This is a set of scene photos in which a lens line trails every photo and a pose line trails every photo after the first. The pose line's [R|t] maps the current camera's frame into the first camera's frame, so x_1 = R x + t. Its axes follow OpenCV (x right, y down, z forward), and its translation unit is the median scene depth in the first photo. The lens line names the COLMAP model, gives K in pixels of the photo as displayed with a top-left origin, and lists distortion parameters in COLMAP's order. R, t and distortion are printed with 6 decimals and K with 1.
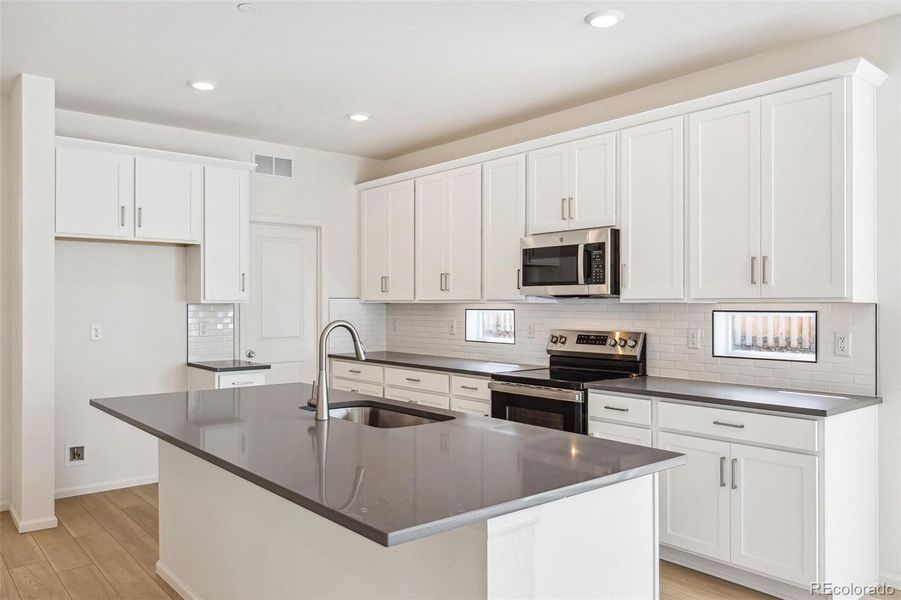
lens RADIAL K [[678.7, 0, 439.1], [0, 678.7, 300.8], [0, 0, 1]] dist [-0.005777, 0.001864]
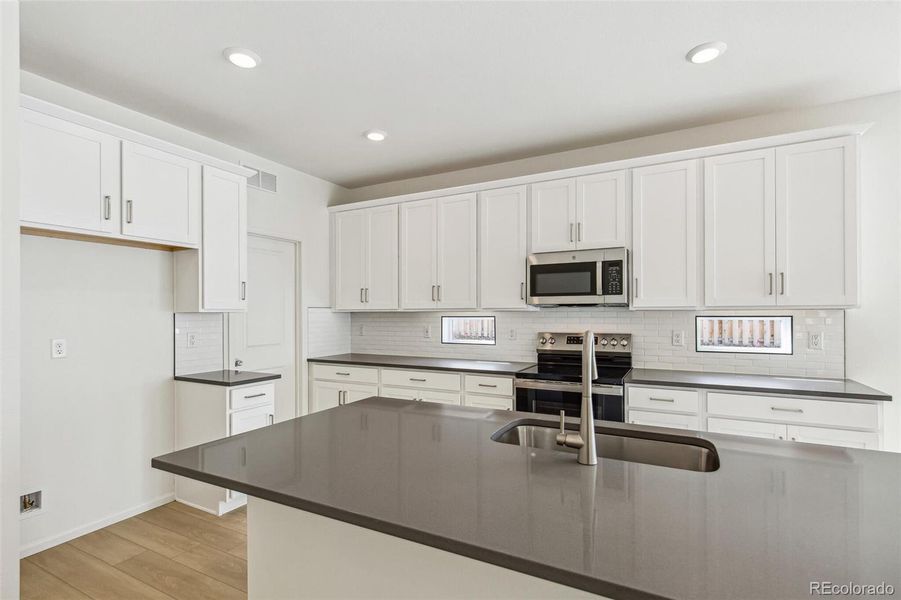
lens RADIAL K [[401.9, 0, 393.6], [0, 401.9, 310.1], [0, 0, 1]] dist [0.005334, 0.000114]
pose [[0.921334, -0.001935, 0.388768, -0.333654], [0.002933, 0.999994, -0.001975, 0.002337], [-0.388762, 0.002960, 0.921334, 0.405403]]
